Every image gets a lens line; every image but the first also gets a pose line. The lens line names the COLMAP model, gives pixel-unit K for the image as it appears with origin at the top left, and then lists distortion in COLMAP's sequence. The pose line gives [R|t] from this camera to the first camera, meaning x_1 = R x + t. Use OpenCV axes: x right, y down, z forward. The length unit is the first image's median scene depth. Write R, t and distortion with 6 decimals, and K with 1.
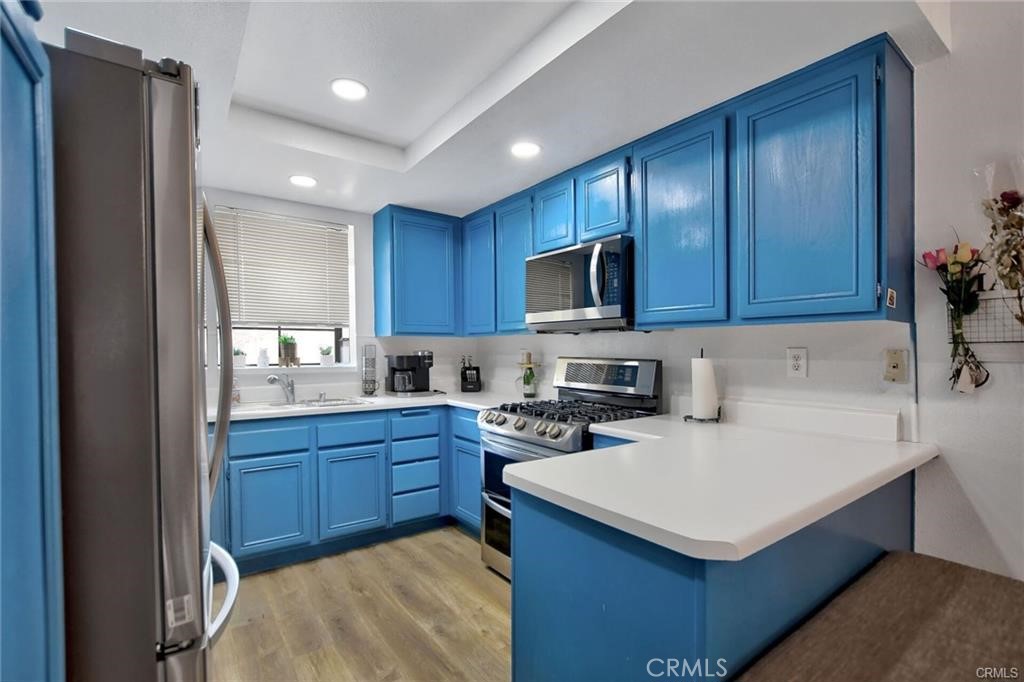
lens RADIAL K [[472.0, 0, 511.6], [0, 472.0, 369.2], [0, 0, 1]] dist [-0.030951, 0.001906]
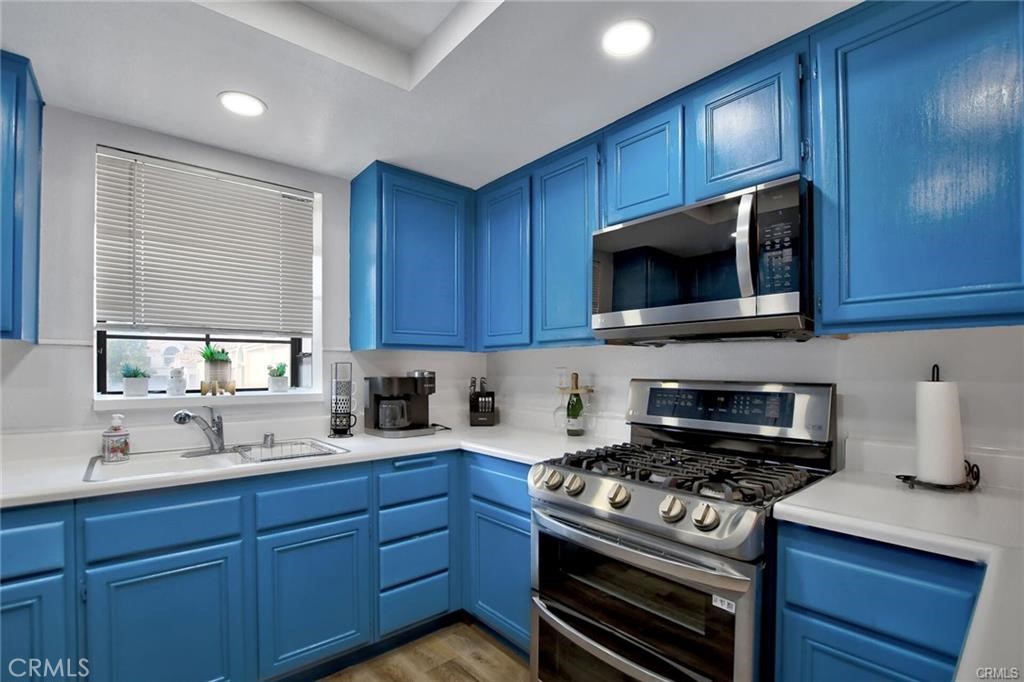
lens RADIAL K [[479.1, 0, 513.1], [0, 479.1, 363.1], [0, 0, 1]] dist [-0.012046, 0.002430]
pose [[0.996254, -0.000273, 0.086475, -0.121605], [0.005004, 0.998501, -0.054501, -0.011244], [-0.086331, 0.054729, 0.994762, 0.295156]]
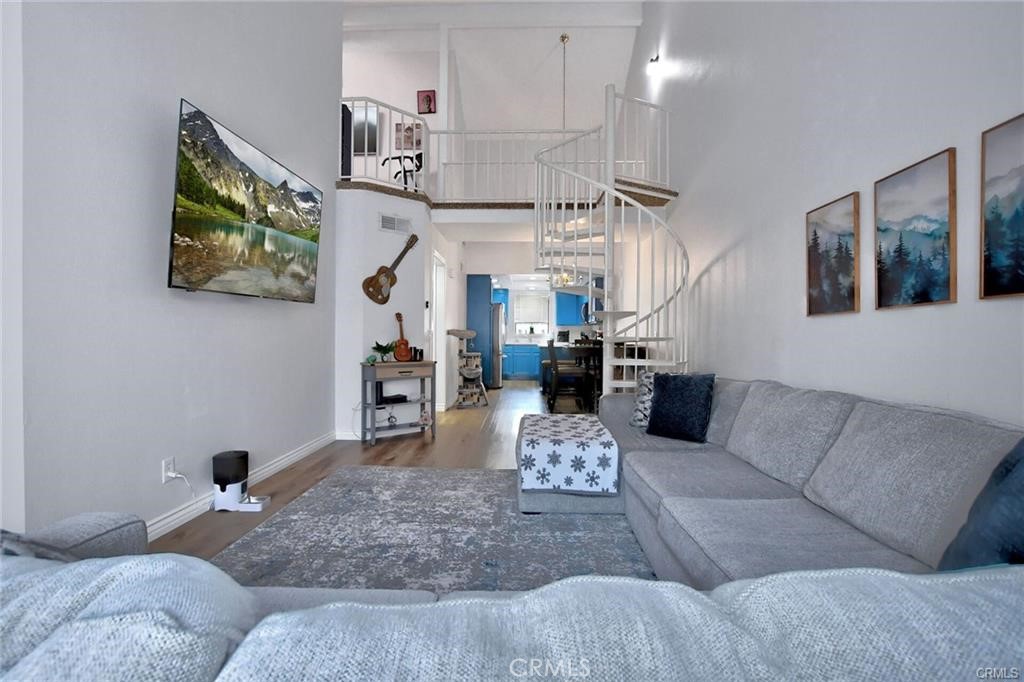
lens RADIAL K [[472.0, 0, 508.5], [0, 472.0, 337.2], [0, 0, 1]] dist [-0.030951, 0.001906]
pose [[0.794105, 0.004073, -0.607767, 1.677999], [-0.027184, 0.999215, -0.028822, 0.133062], [0.607172, 0.039409, 0.793592, -2.116965]]
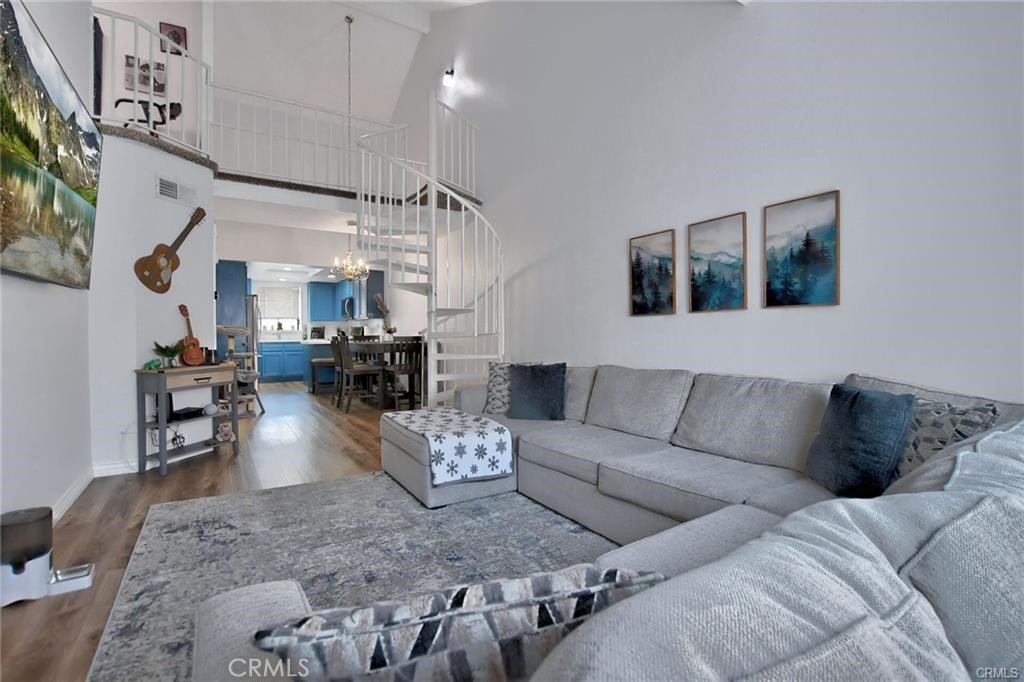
lens RADIAL K [[472.0, 0, 511.7], [0, 472.0, 336.5], [0, 0, 1]] dist [-0.030951, 0.001906]
pose [[0.998861, -0.004181, -0.047524, 1.349089], [0.002845, 0.999600, -0.028142, 0.137213], [0.047623, 0.027975, 0.998474, -2.279649]]
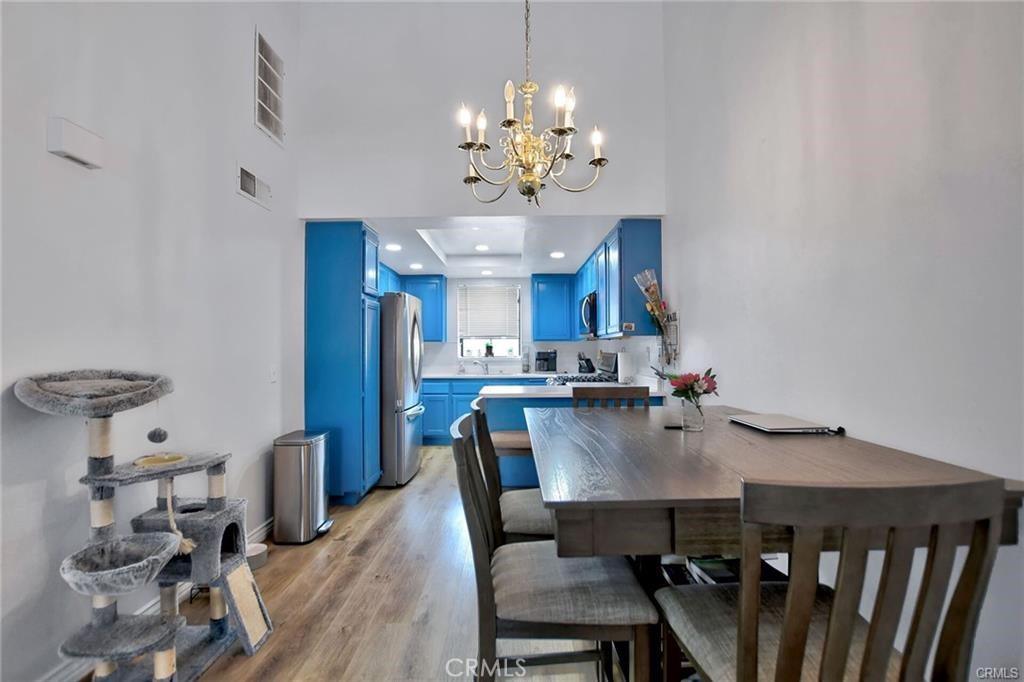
lens RADIAL K [[472.0, 0, 504.1], [0, 472.0, 339.6], [0, 0, 1]] dist [-0.030951, 0.001906]
pose [[0.804542, -0.015801, -0.593685, 0.817160], [-0.019107, 0.998440, -0.052468, 0.025177], [0.593588, 0.053557, 0.802985, -0.634524]]
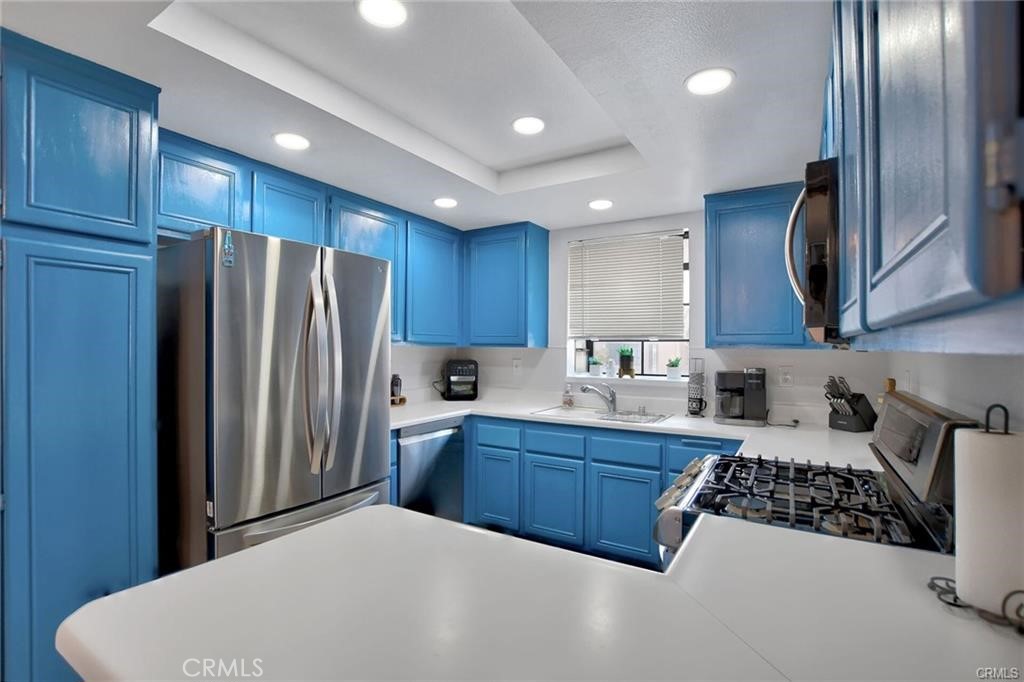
lens RADIAL K [[472.0, 0, 514.2], [0, 472.0, 349.2], [0, 0, 1]] dist [-0.030951, 0.001906]
pose [[0.398142, 0.006454, -0.917301, 0.395520], [-0.042784, 0.999018, -0.011541, -0.046588], [0.916325, 0.043841, 0.398027, 0.357149]]
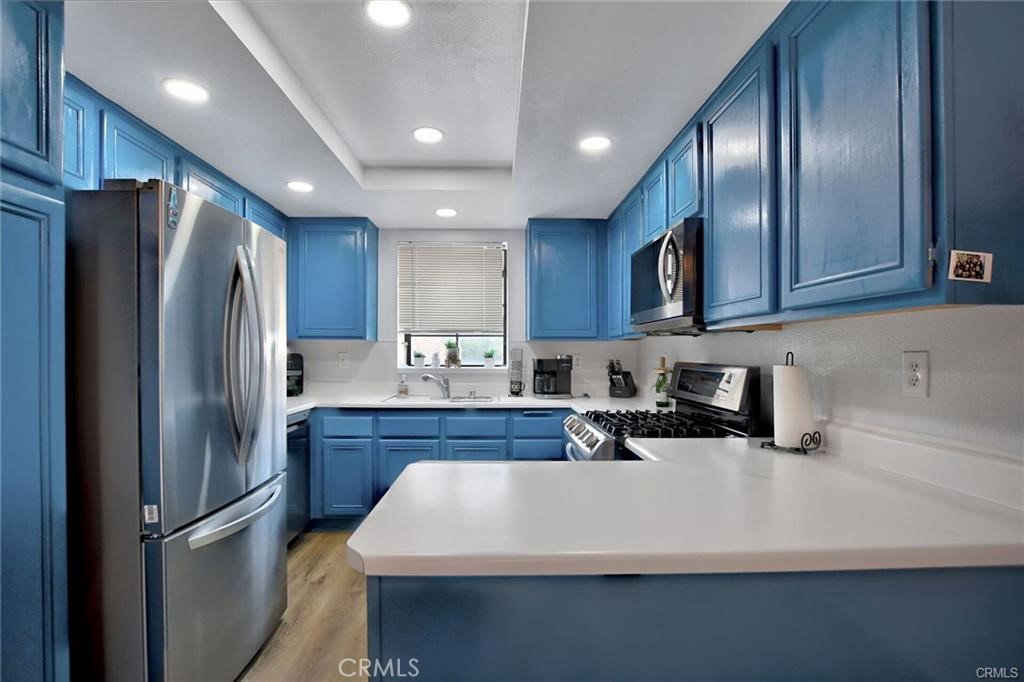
lens RADIAL K [[472.0, 0, 497.9], [0, 472.0, 357.7], [0, 0, 1]] dist [-0.030951, 0.001906]
pose [[0.822123, 0.006897, -0.569268, 0.302878], [-0.025196, 0.999388, -0.024280, -0.003914], [0.568752, 0.034305, 0.821793, 0.085166]]
